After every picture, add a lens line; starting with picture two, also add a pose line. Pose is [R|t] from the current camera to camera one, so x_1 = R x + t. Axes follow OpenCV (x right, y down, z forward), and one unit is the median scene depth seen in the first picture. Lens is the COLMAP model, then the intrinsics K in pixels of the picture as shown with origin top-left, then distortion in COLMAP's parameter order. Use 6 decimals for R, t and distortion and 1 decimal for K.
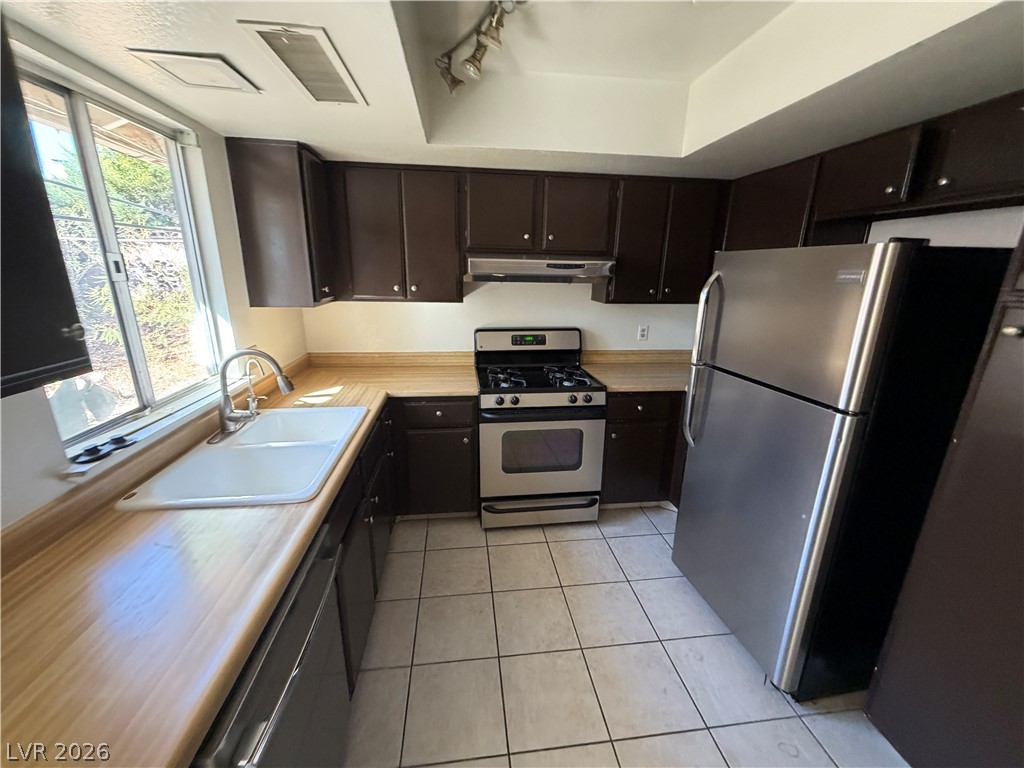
lens RADIAL K [[408.2, 0, 508.2], [0, 408.2, 382.1], [0, 0, 1]] dist [-0.000081, 0.000244]
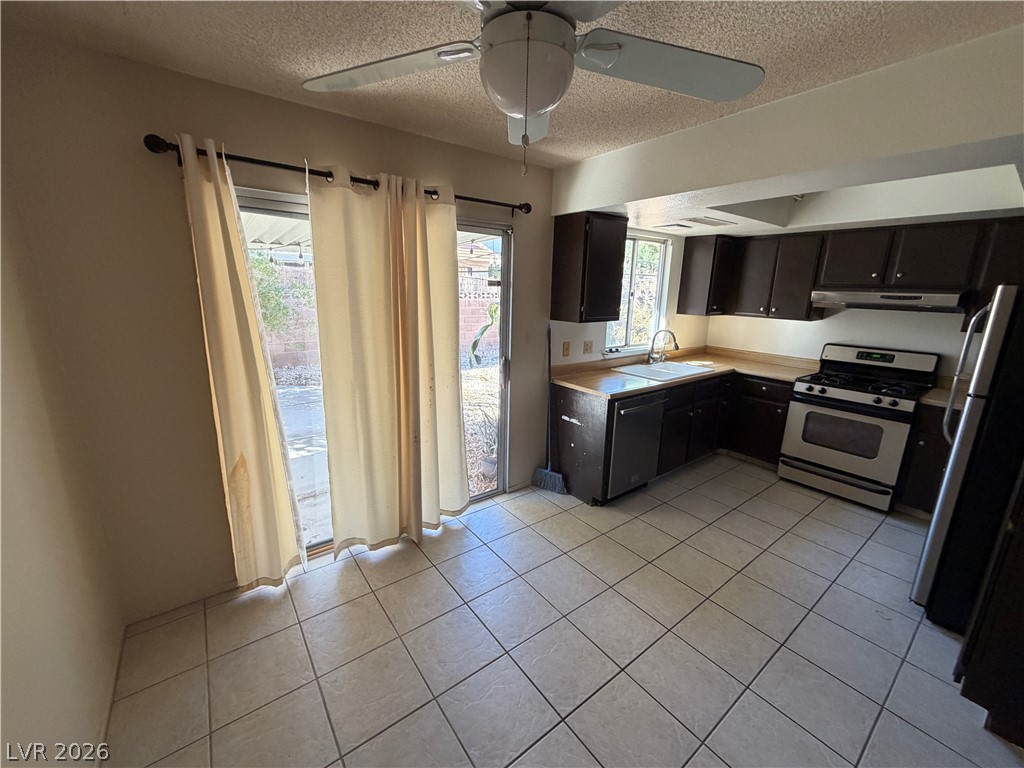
lens RADIAL K [[408.2, 0, 508.3], [0, 408.2, 383.3], [0, 0, 1]] dist [-0.000081, 0.000244]
pose [[0.503128, 0.196638, -0.841544, 0.637786], [-0.247584, 0.965751, 0.077639, 0.175947], [0.827988, 0.169290, 0.534580, -0.640315]]
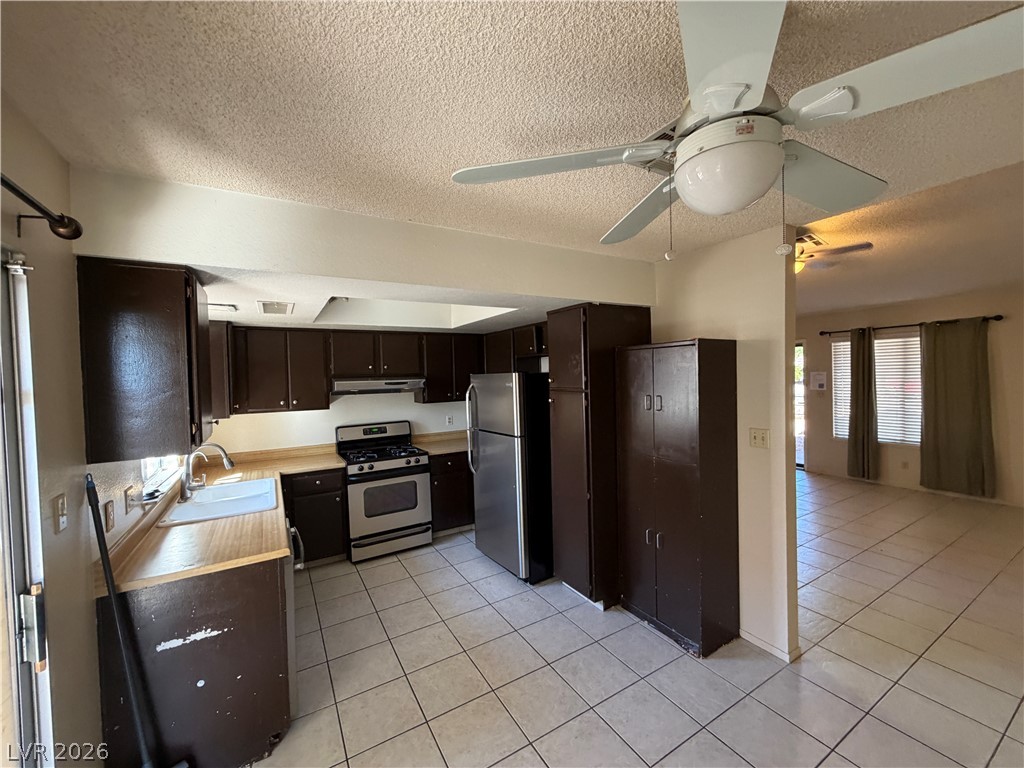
lens RADIAL K [[408.2, 0, 510.4], [0, 408.2, 384.0], [0, 0, 1]] dist [-0.000081, 0.000244]
pose [[0.913530, -0.048403, 0.403881, -0.110567], [0.148055, 0.964356, -0.219309, 0.158640], [-0.378870, 0.260142, 0.888135, -0.676603]]
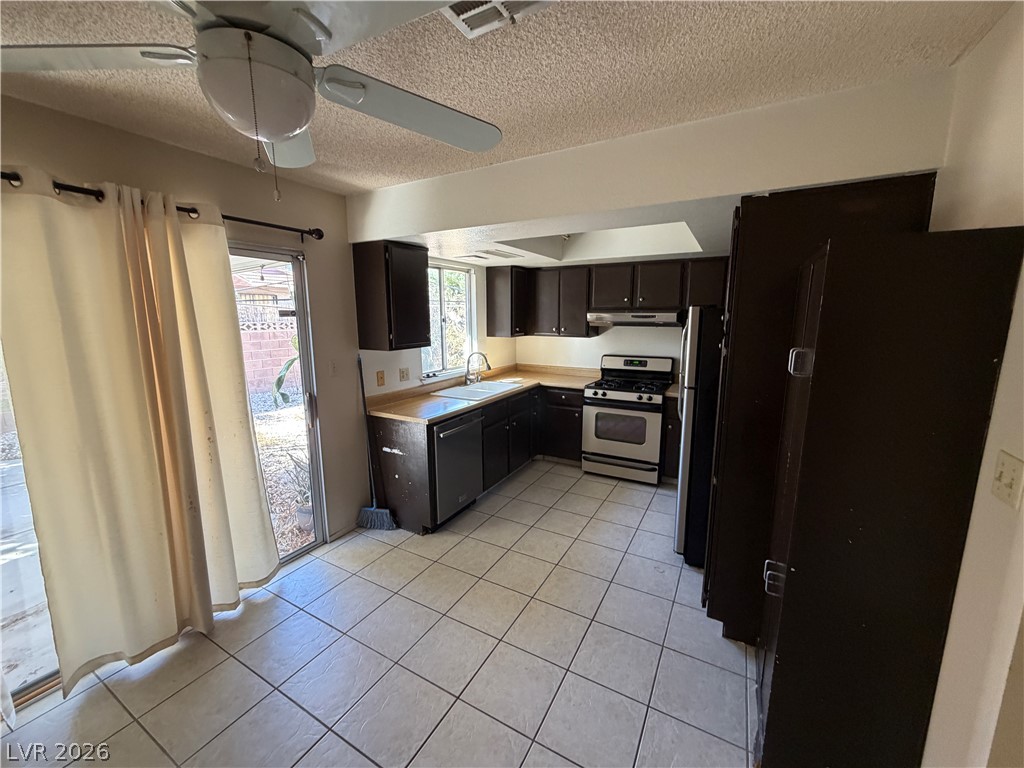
lens RADIAL K [[408.2, 0, 509.8], [0, 408.2, 383.4], [0, 0, 1]] dist [-0.000081, 0.000244]
pose [[0.807676, 0.083210, -0.583726, 0.676037], [-0.145706, 0.987455, -0.060844, 0.158830], [0.571340, 0.134195, 0.809668, -0.598058]]
